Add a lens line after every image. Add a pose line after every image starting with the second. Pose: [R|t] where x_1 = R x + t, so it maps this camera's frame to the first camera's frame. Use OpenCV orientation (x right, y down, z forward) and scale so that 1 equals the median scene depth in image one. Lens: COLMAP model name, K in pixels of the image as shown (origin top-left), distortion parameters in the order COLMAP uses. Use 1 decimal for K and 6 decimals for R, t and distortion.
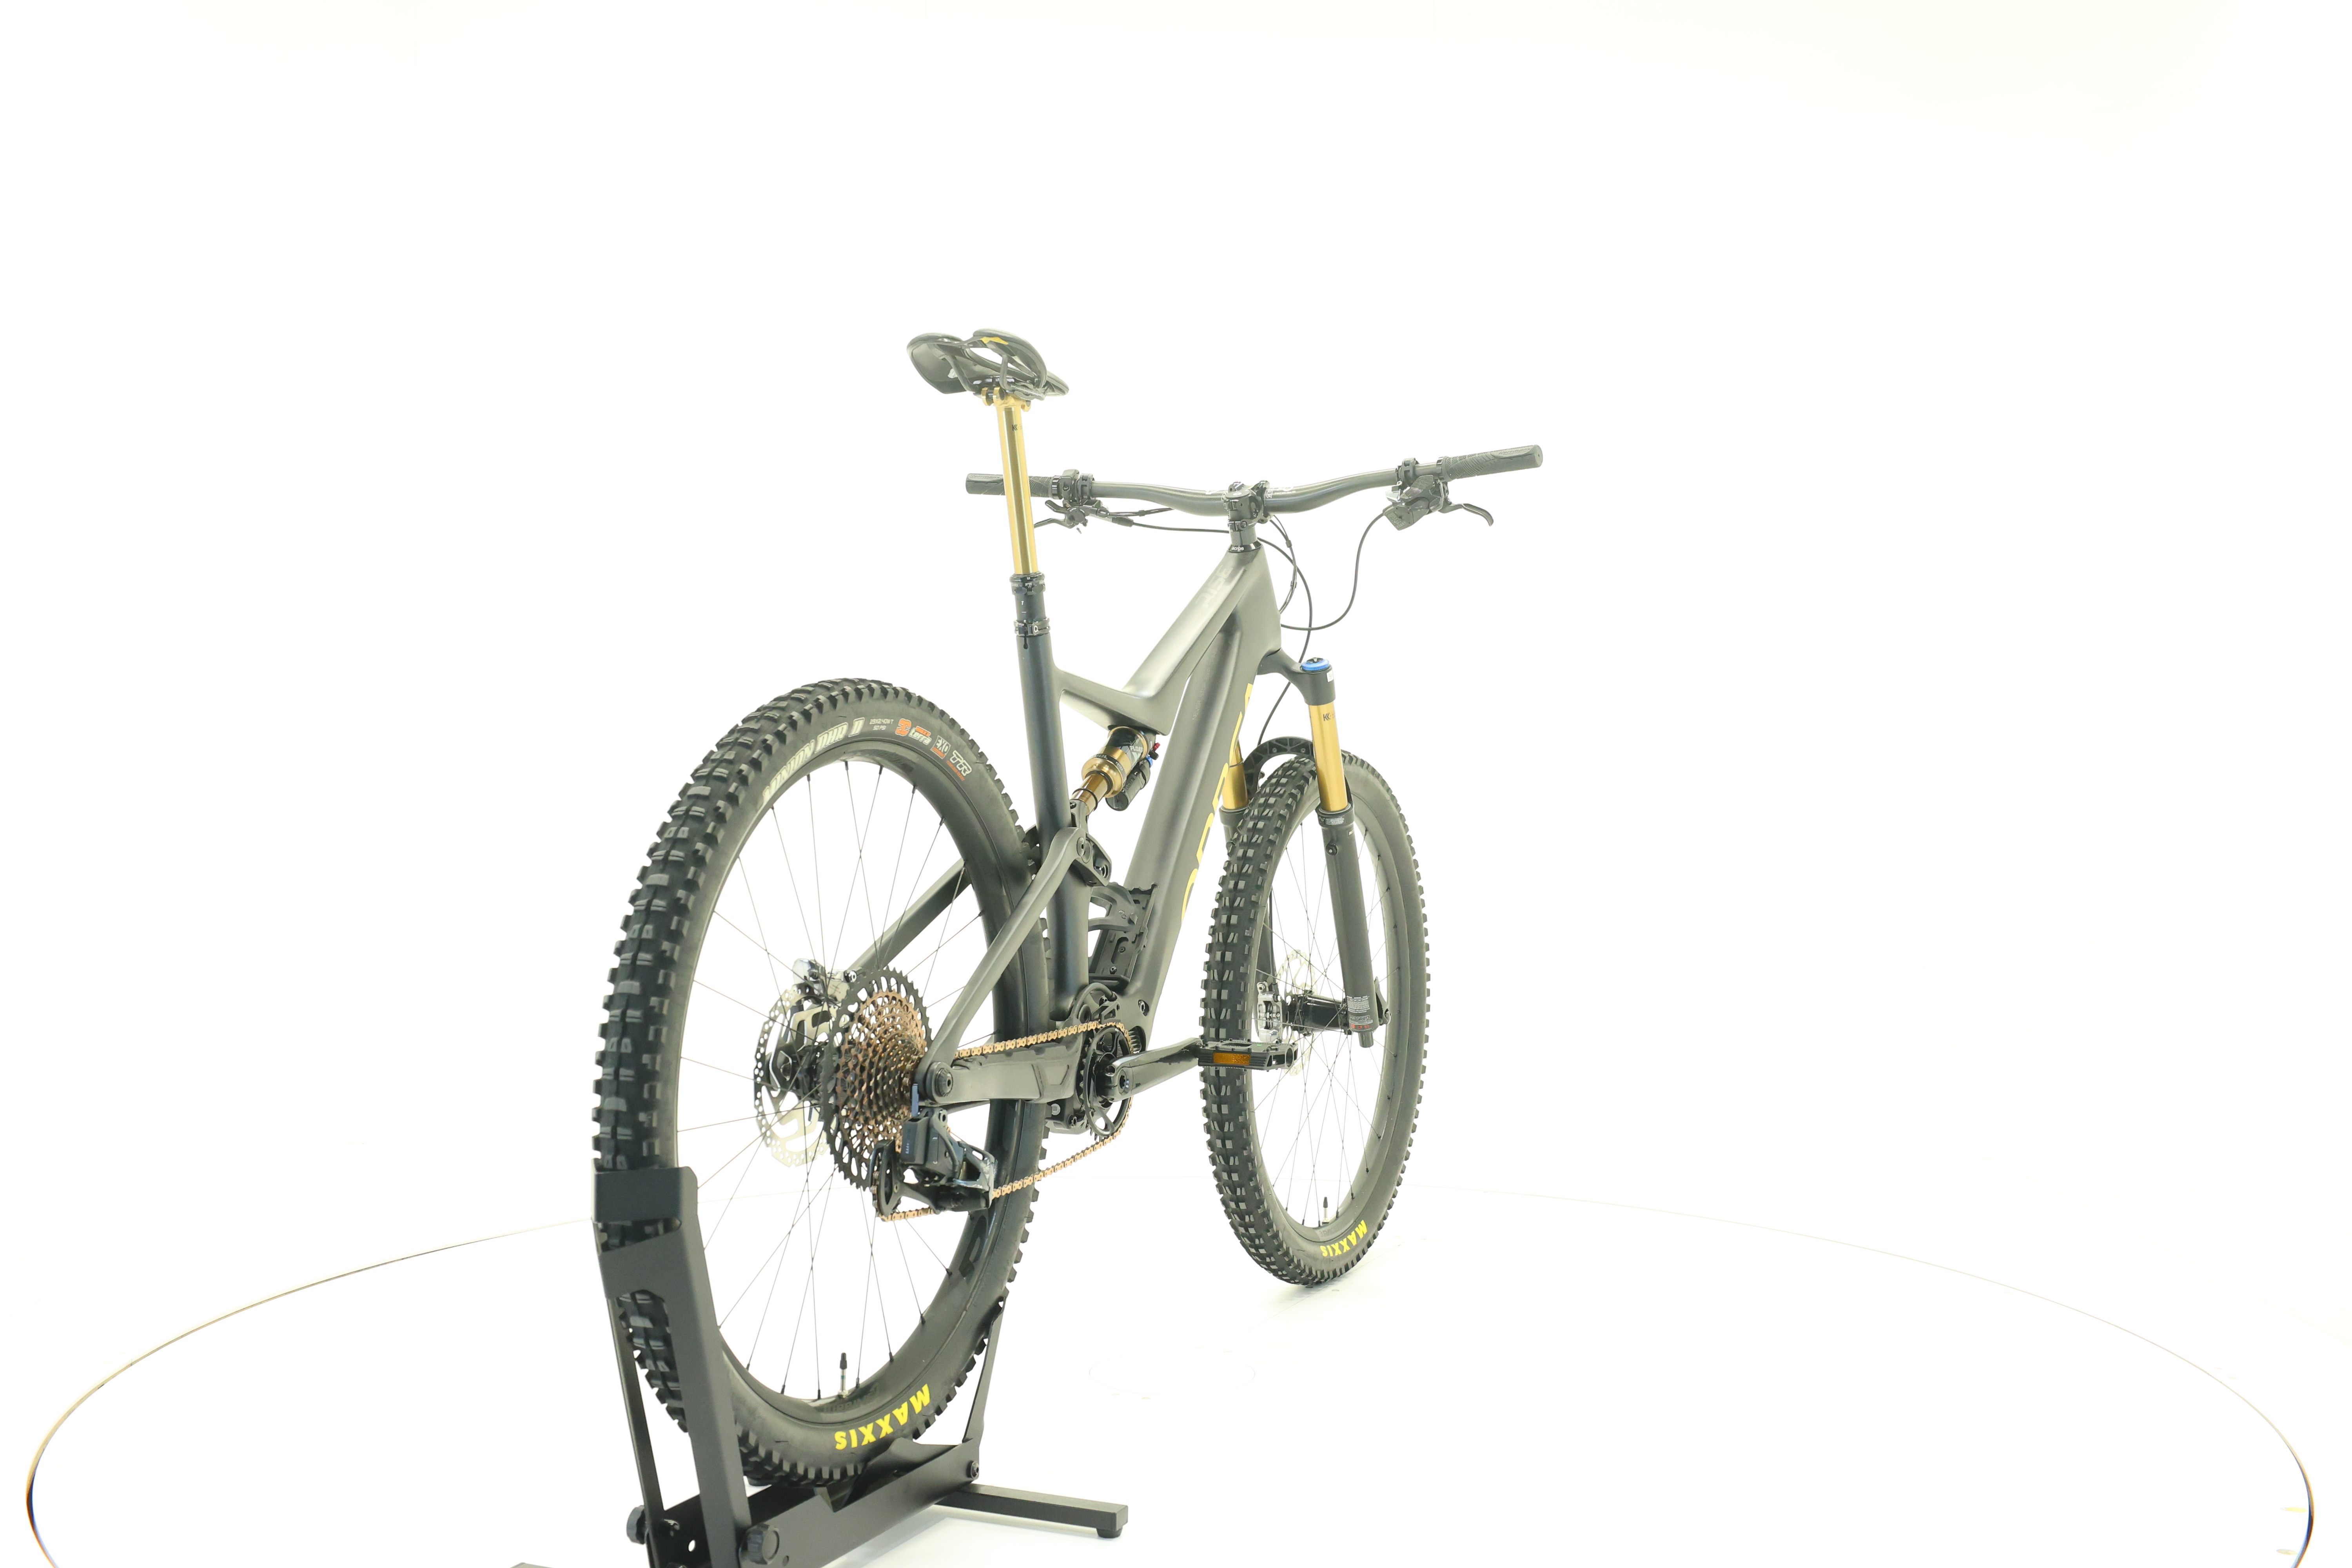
lens RADIAL K [[2466.6, 0, 1173.3], [0, 2466.6, 779.9], [0, 0, 1]] dist [0.003248, 0.000000]
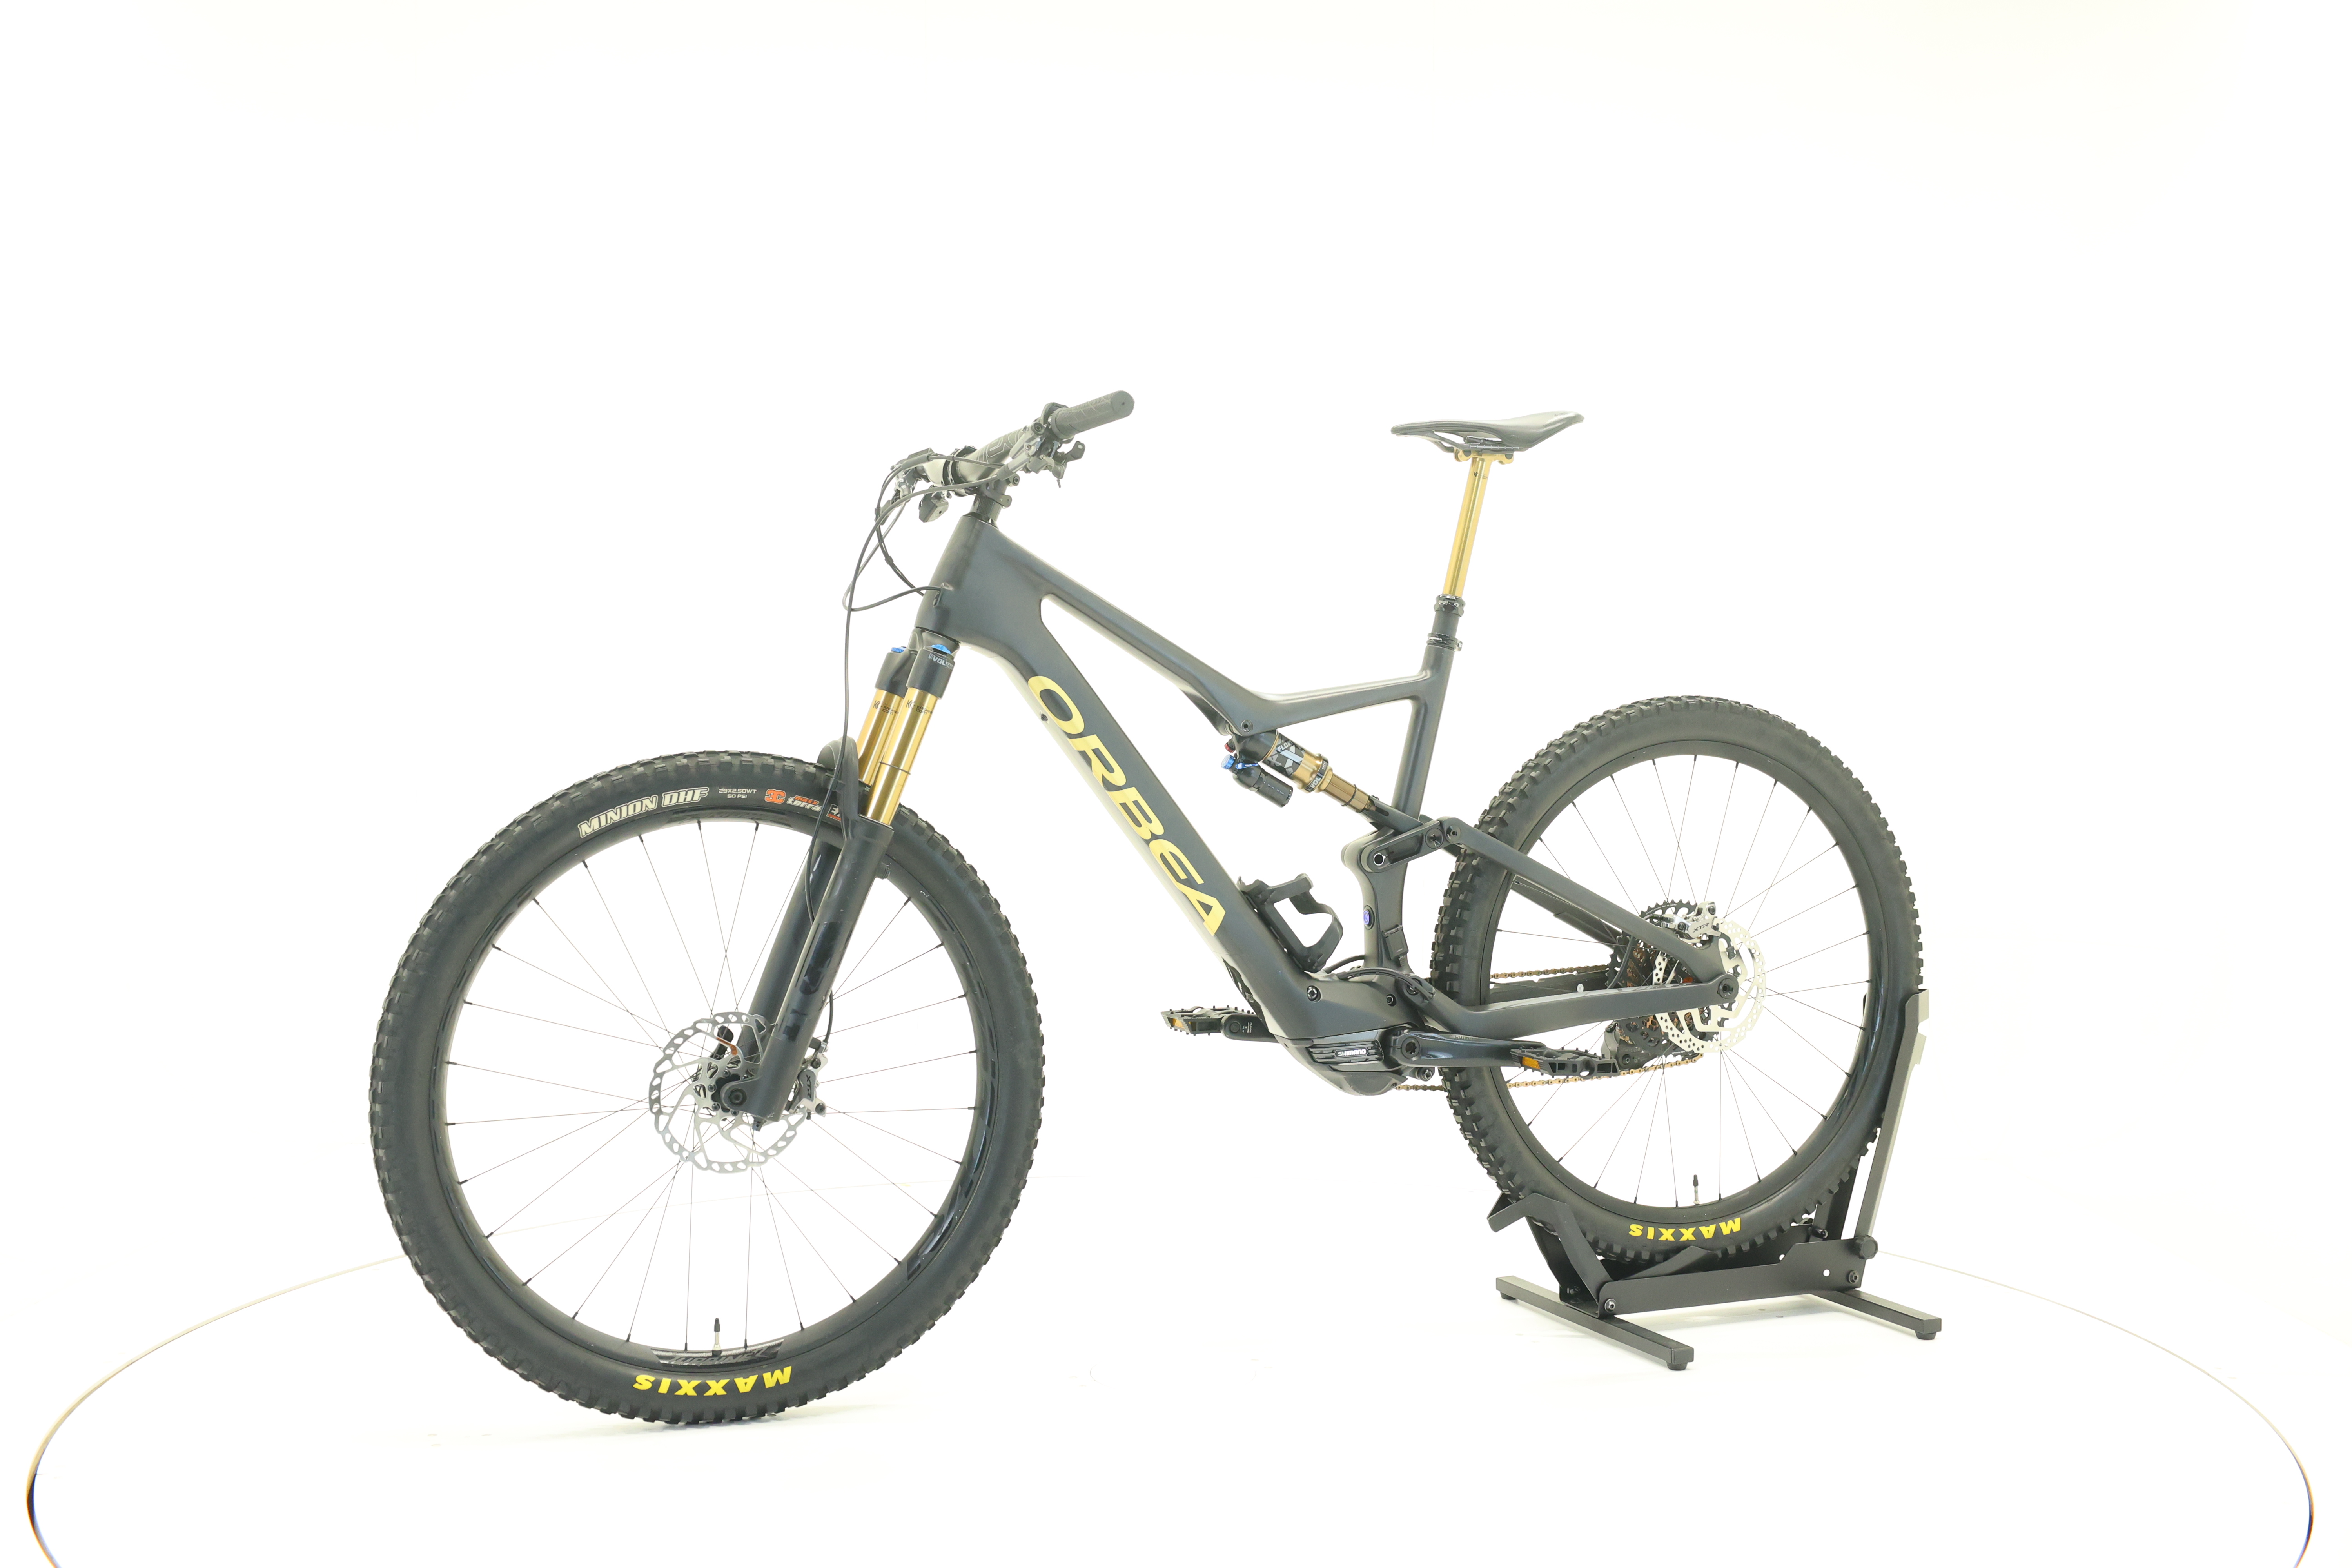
lens RADIAL K [[2451.1, 0, 1173.5], [0, 2451.1, 778.6], [0, 0, 1]] dist [-0.004669, 0.000000]
pose [[-0.721889, -0.024000, 0.691593, -0.708975], [0.006008, 0.999143, 0.040944, -0.042627], [-0.691983, 0.033712, -0.721126, 1.776574]]
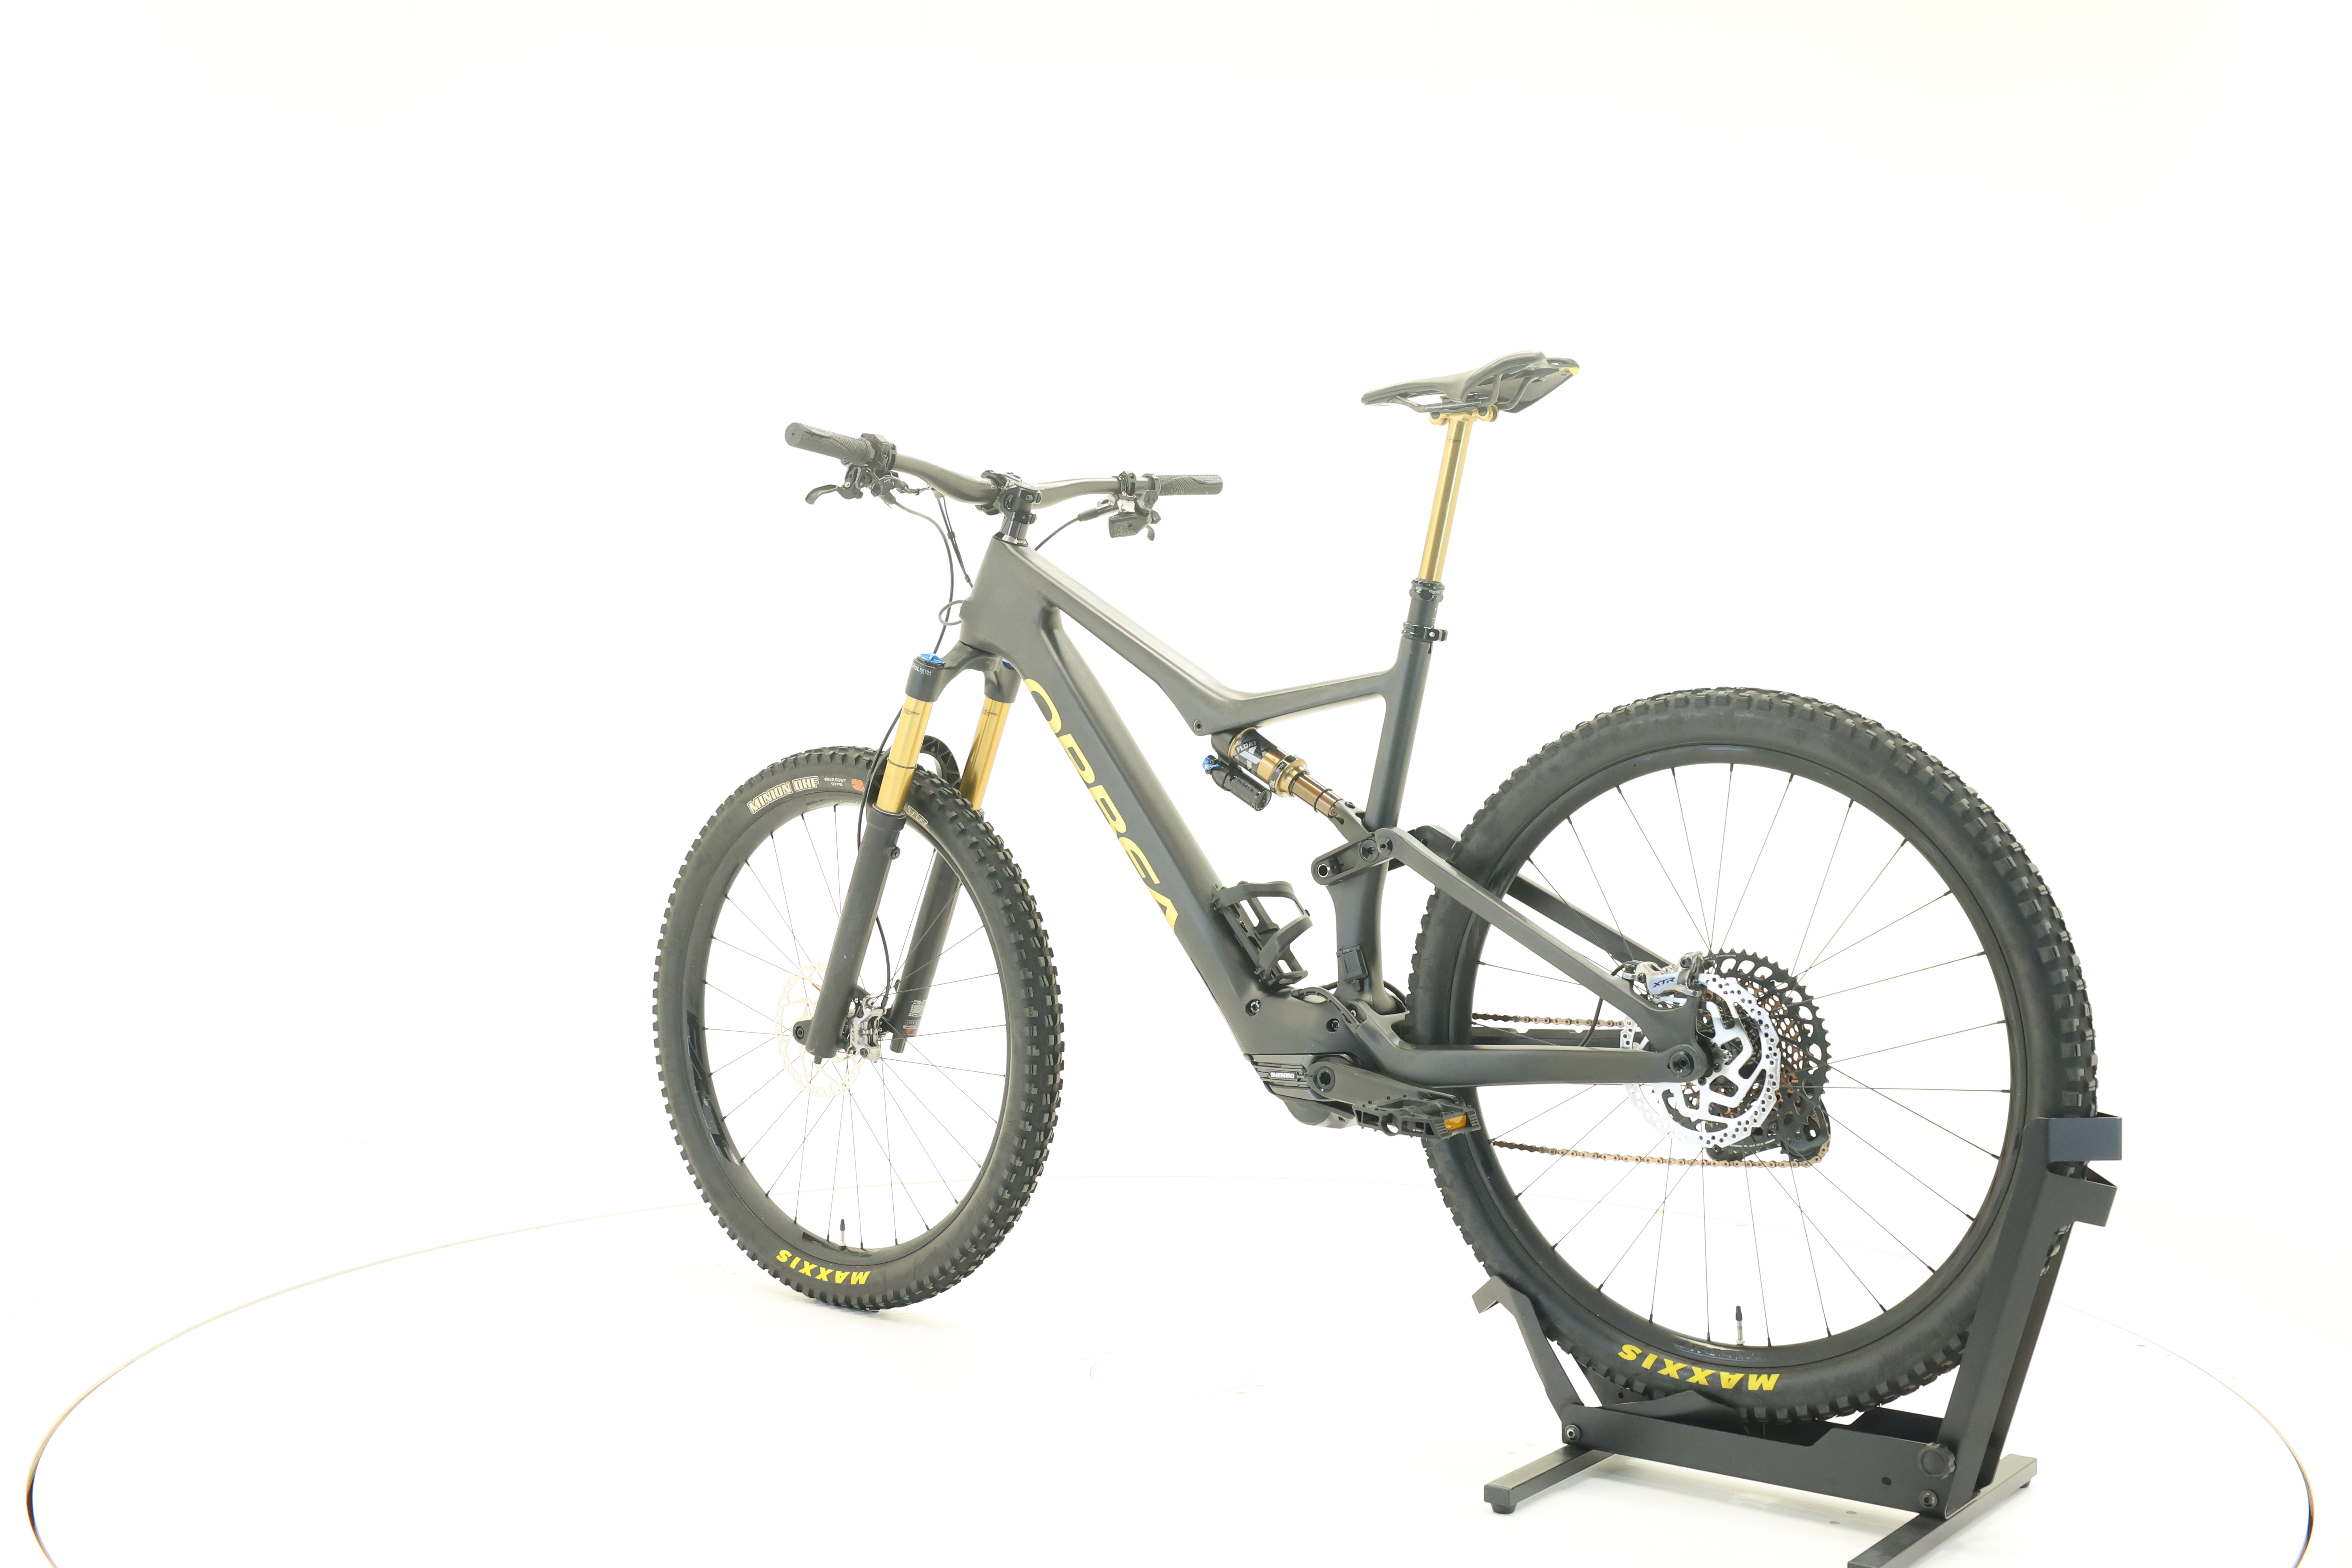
lens RADIAL K [[2466.6, 0, 1180.0], [0, 2466.6, 779.7], [0, 0, 1]] dist [0.003248, 0.000000]
pose [[0.240527, -0.025992, 0.970294, -1.001896], [0.017038, 0.999600, 0.022553, -0.023378], [-0.970493, 0.011107, 0.240874, 0.783874]]
